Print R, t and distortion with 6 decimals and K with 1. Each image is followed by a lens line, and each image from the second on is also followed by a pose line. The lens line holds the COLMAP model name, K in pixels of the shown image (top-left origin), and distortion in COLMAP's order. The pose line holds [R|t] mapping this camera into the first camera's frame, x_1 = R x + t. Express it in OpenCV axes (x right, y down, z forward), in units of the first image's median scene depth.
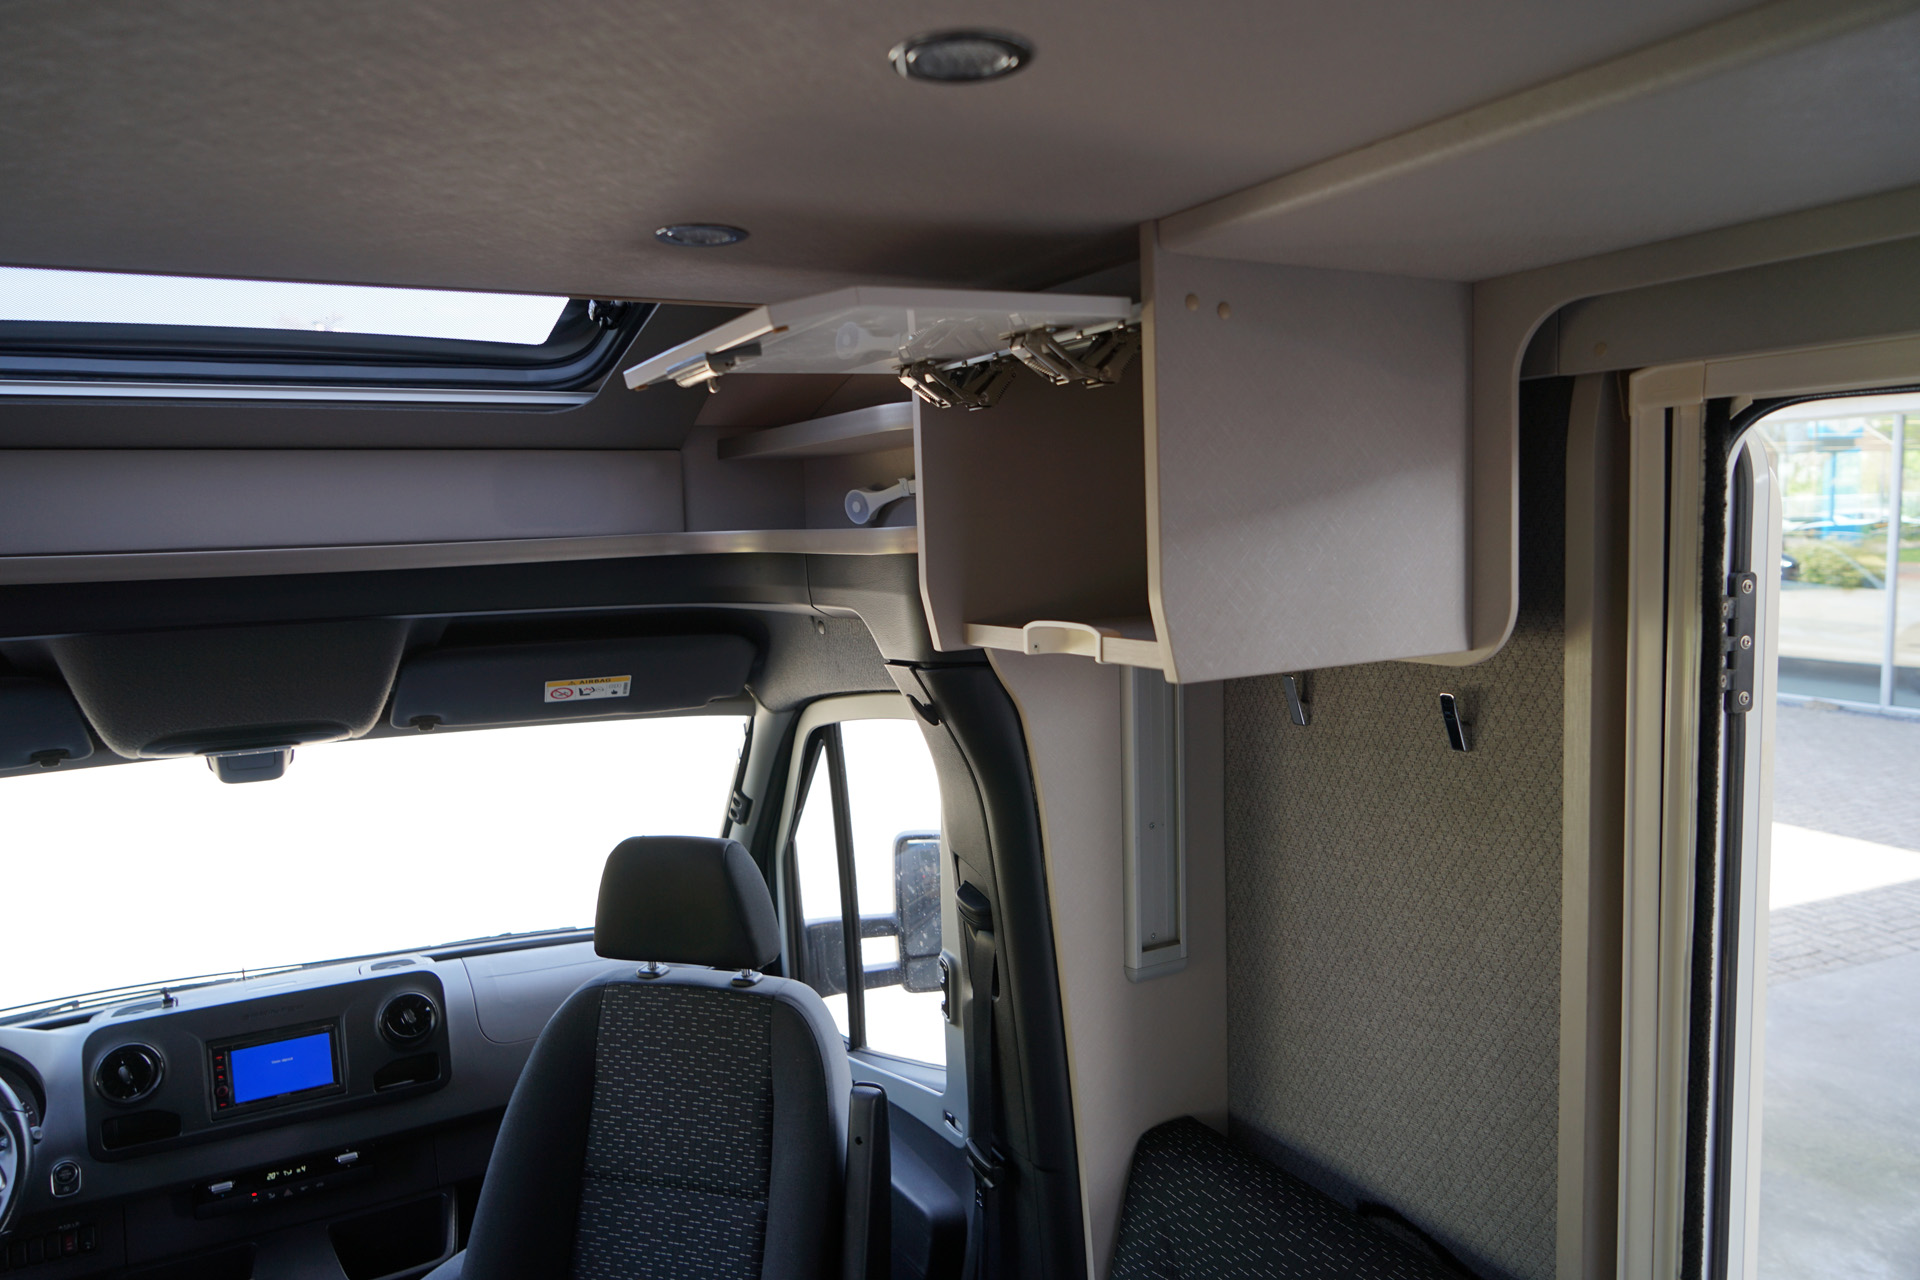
lens RADIAL K [[1288.4, 0, 955.4], [0, 1288.4, 643.6], [0, 0, 1]] dist [-0.032155, 0.025900]
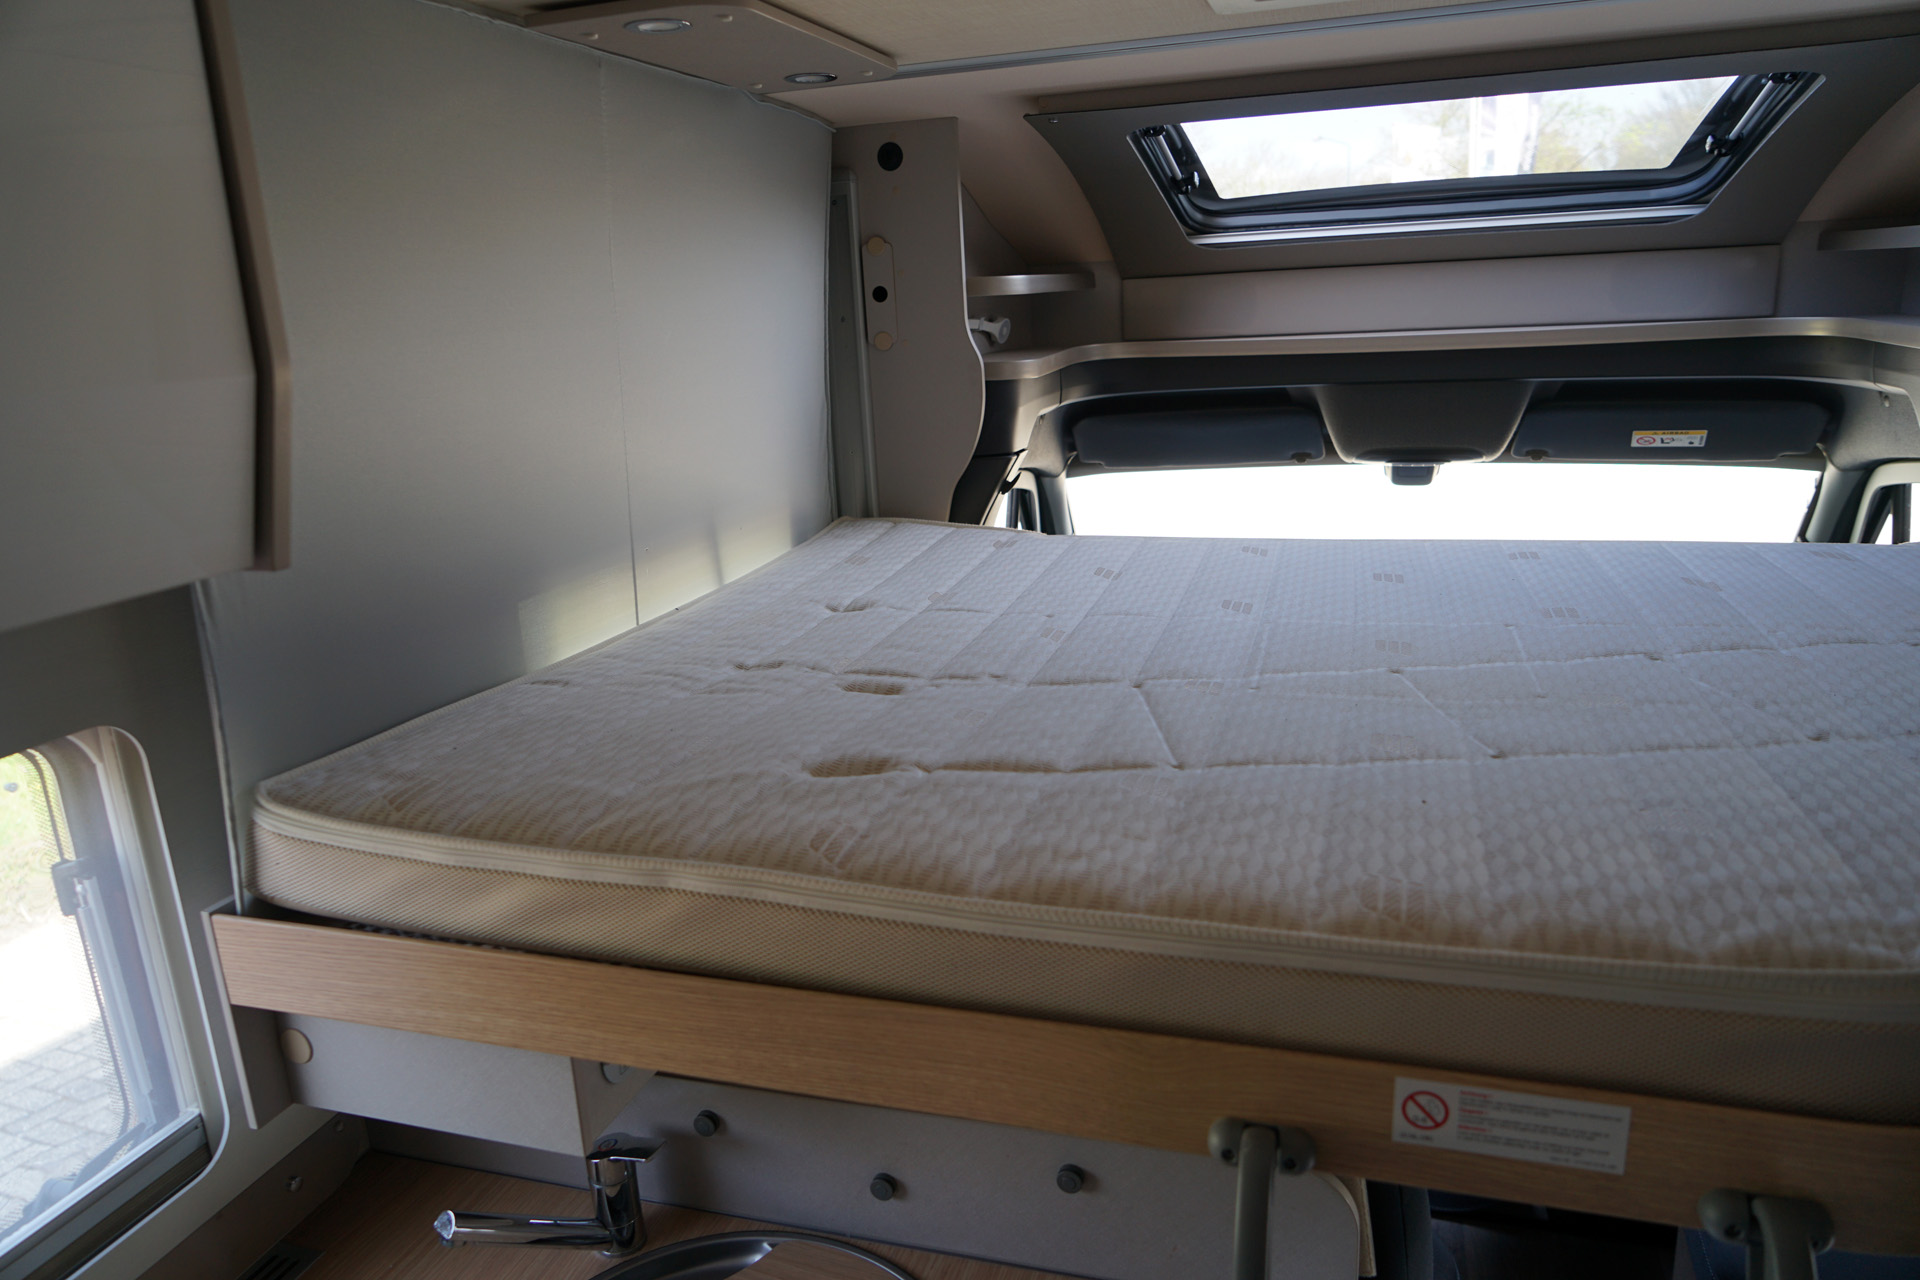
lens RADIAL K [[1288.4, 0, 955.4], [0, 1288.4, 643.6], [0, 0, 1]] dist [-0.032155, 0.025900]
pose [[0.686002, 0.186005, -0.703422, 0.171738], [-0.034163, 0.973939, 0.224221, -0.028995], [0.726797, -0.129785, 0.674479, -0.429146]]
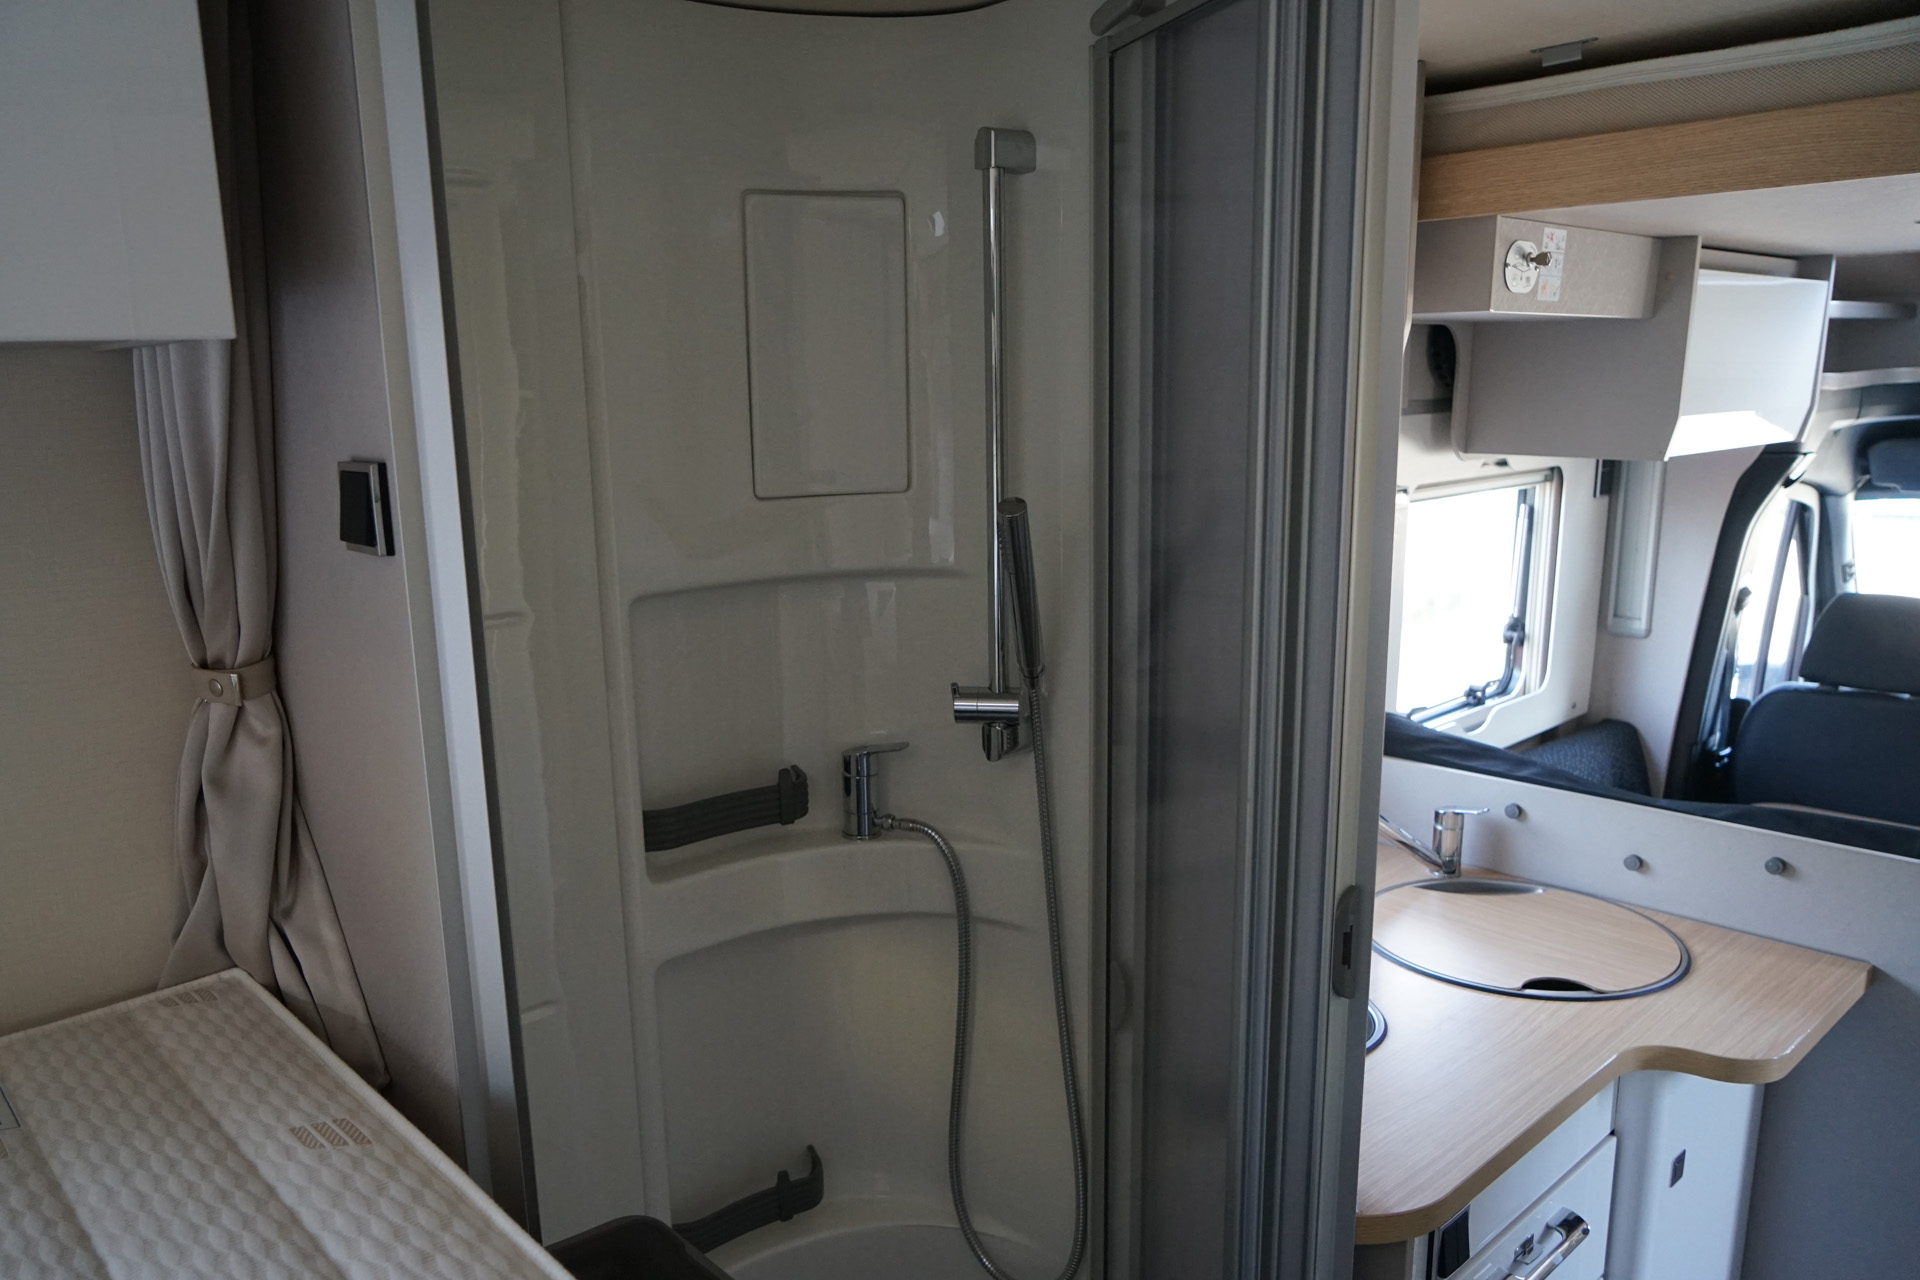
lens RADIAL K [[1363.2, 0, 871.0], [0, 1363.2, 690.4], [0, 0, 1]] dist [-0.007975, 0.001614]
pose [[0.202728, 0.241651, -0.948950, 0.597767], [-0.065295, 0.970252, 0.233126, 0.037904], [0.977056, 0.014700, 0.212475, -0.863639]]
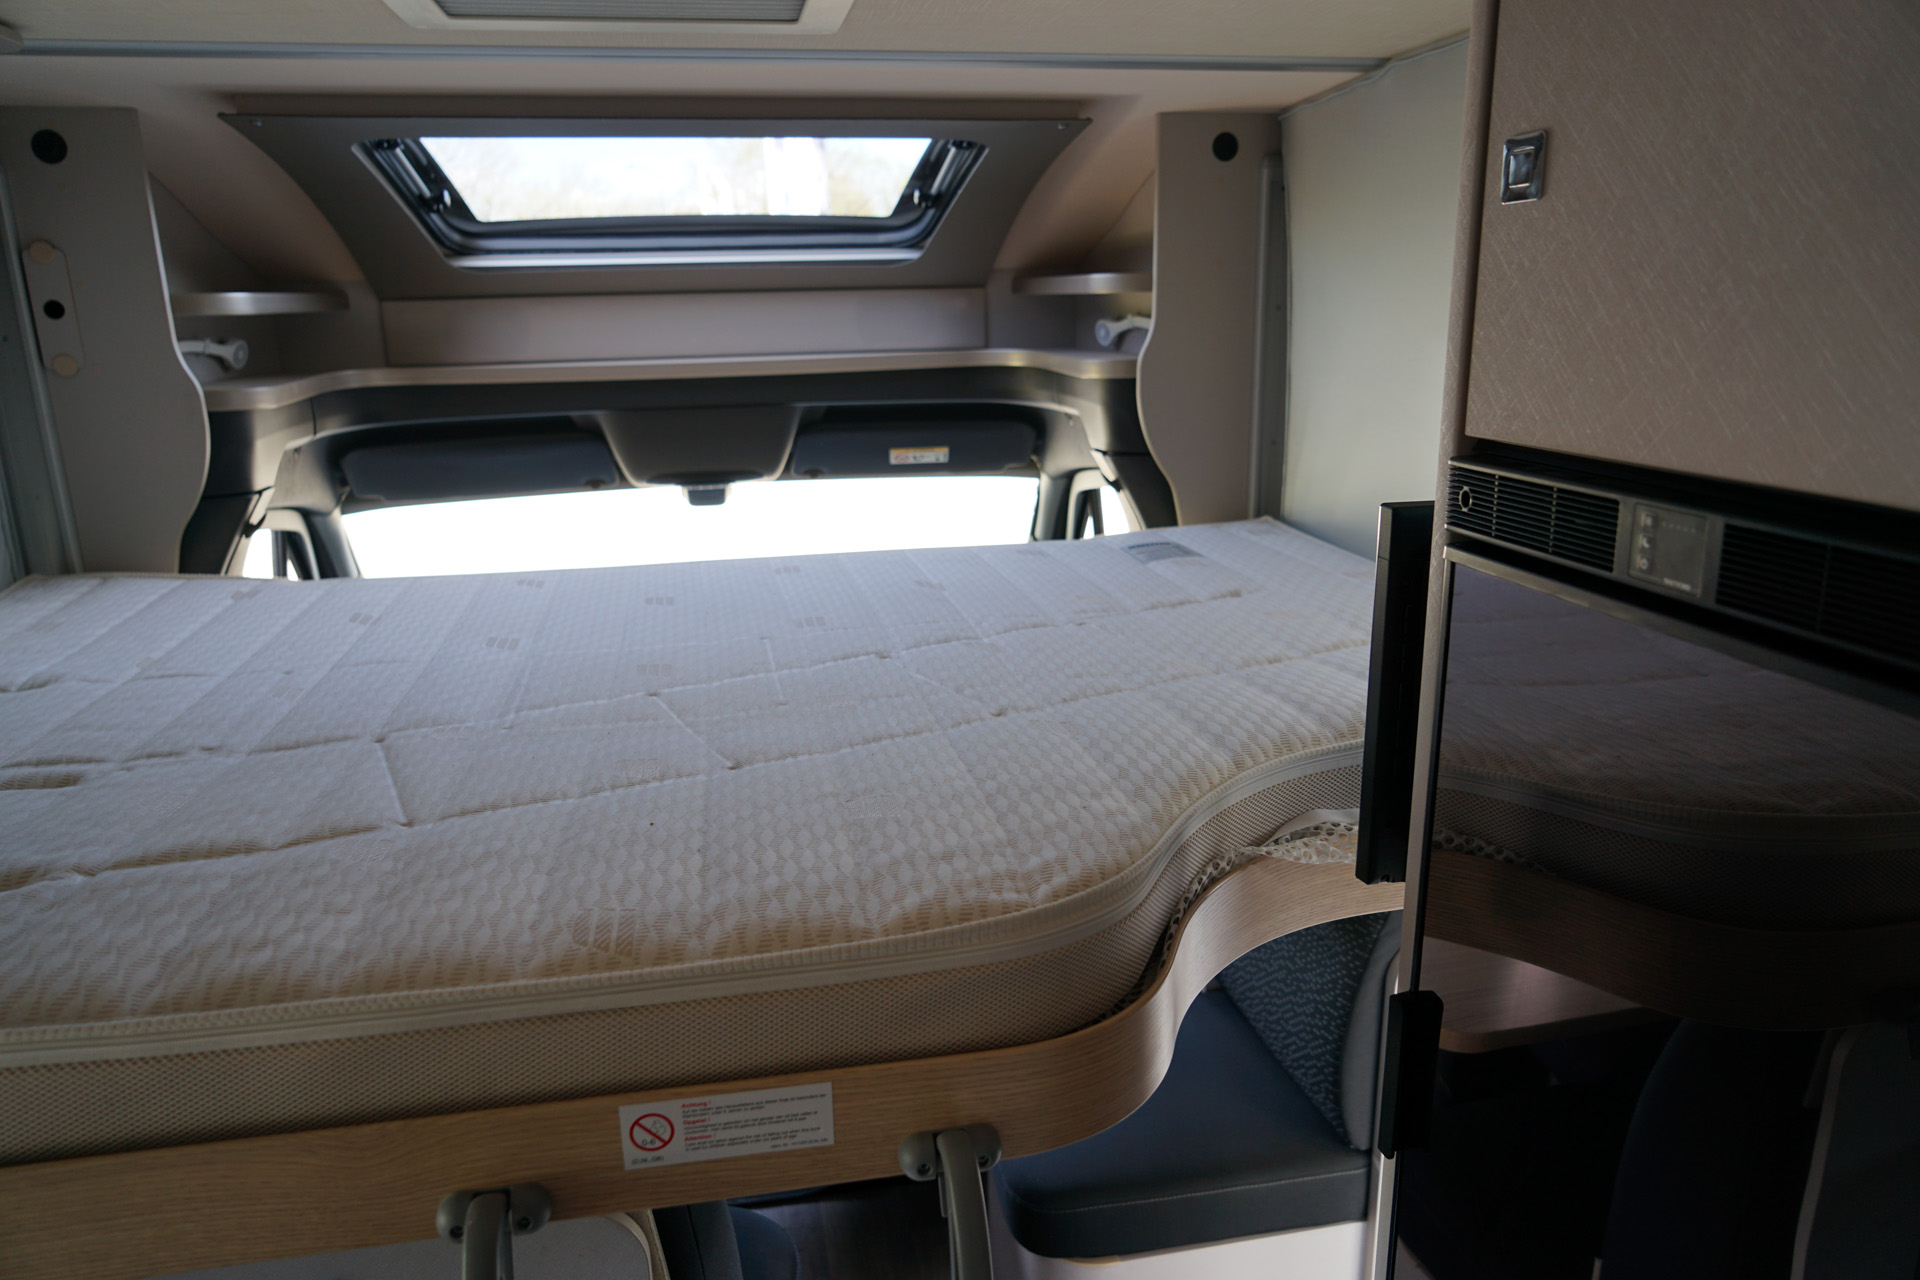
lens RADIAL K [[1288.4, 0, 955.4], [0, 1288.4, 643.6], [0, 0, 1]] dist [-0.032155, 0.025900]
pose [[0.949690, 0.093970, -0.298763, 0.217218], [-0.037694, 0.981287, 0.188826, -0.034017], [0.310916, -0.168064, 0.935460, -0.393697]]
